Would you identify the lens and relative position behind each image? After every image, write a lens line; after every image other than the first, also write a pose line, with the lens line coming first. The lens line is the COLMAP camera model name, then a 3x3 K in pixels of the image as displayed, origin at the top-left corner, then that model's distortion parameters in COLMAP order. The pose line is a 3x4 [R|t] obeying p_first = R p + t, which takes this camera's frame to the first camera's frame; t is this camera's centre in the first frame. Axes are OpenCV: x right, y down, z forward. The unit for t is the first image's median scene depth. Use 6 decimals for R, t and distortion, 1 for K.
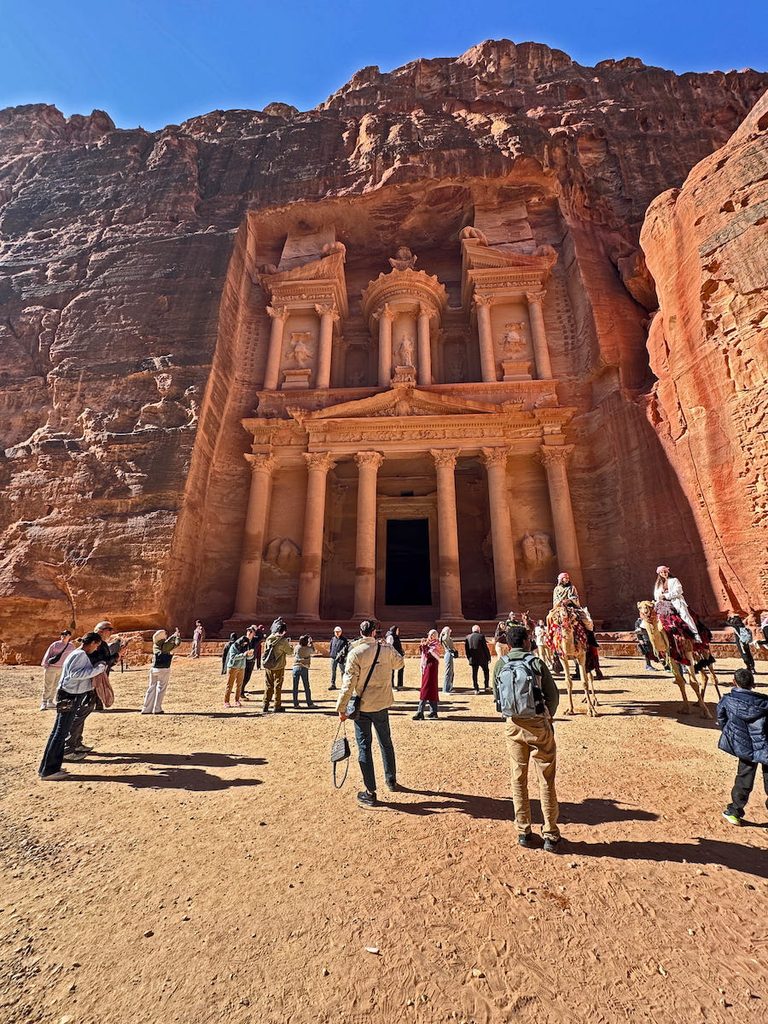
lens RADIAL K [[407.3, 0, 384.0], [0, 407.3, 512.0], [0, 0, 1]] dist [-0.001212, -0.000184]
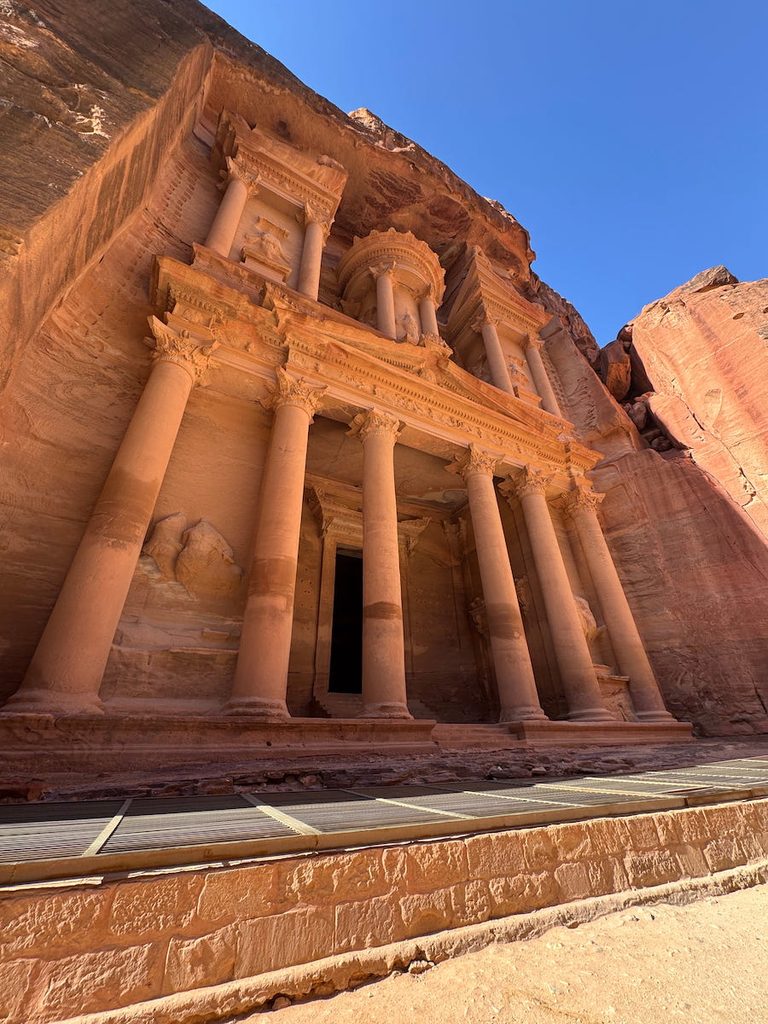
lens RADIAL K [[407.3, 0, 384.0], [0, 407.3, 512.0], [0, 0, 1]] dist [-0.001212, -0.000184]
pose [[0.832976, 0.260797, 0.487991, -0.270067], [-0.145774, 0.954230, -0.261140, 0.132967], [-0.533760, 0.146387, 0.832869, 0.478364]]
